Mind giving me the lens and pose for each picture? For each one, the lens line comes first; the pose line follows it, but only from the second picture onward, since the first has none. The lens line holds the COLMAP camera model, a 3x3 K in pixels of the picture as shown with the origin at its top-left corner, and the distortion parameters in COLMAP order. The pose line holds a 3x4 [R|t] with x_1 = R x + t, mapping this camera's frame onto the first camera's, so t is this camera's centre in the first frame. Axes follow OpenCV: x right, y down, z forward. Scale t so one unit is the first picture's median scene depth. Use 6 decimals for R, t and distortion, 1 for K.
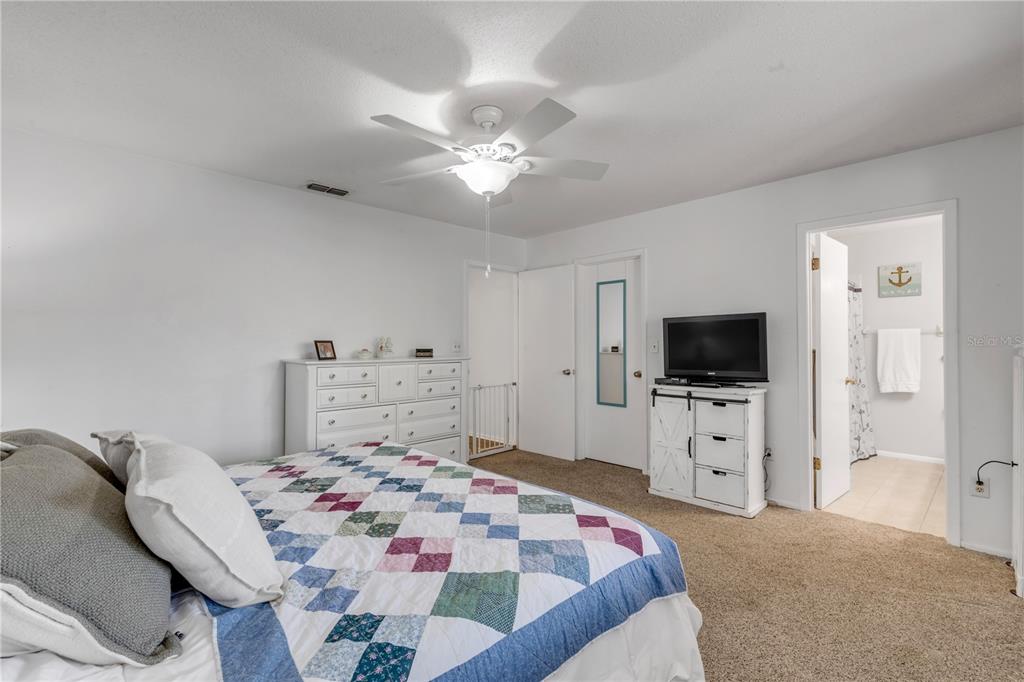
lens RADIAL K [[466.7, 0, 516.3], [0, 466.7, 339.7], [0, 0, 1]] dist [0.003506, -0.000377]
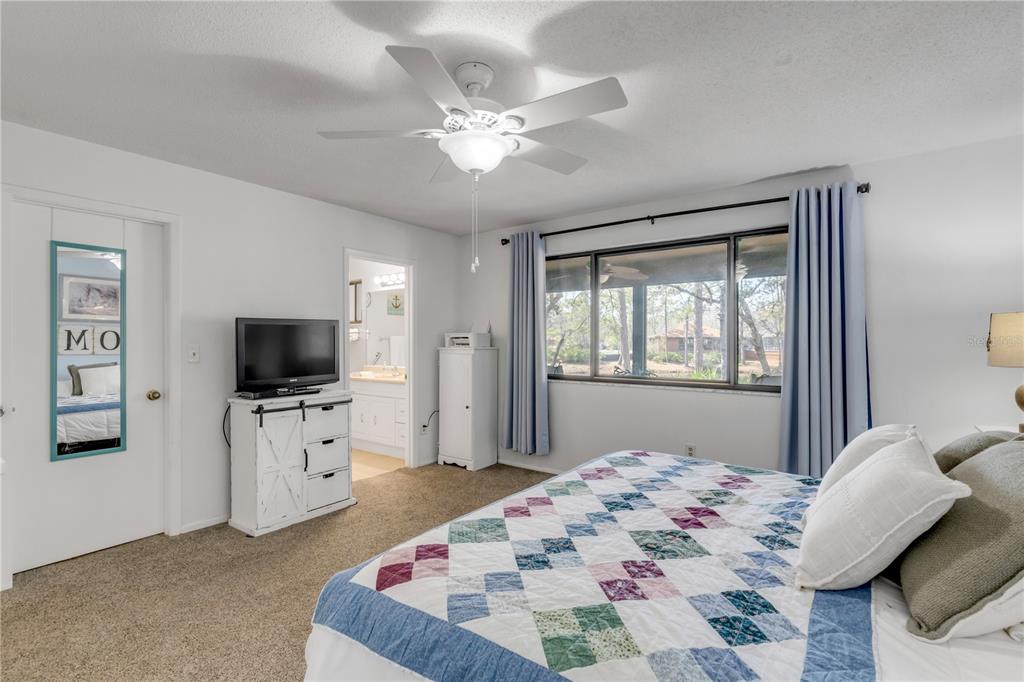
lens RADIAL K [[466.7, 0, 517.2], [0, 466.7, 345.5], [0, 0, 1]] dist [0.003506, -0.000377]
pose [[-0.149053, -0.006037, 0.988811, -0.443865], [-0.004626, 0.999975, 0.005407, -0.004047], [-0.988818, -0.003769, -0.149077, 0.523737]]
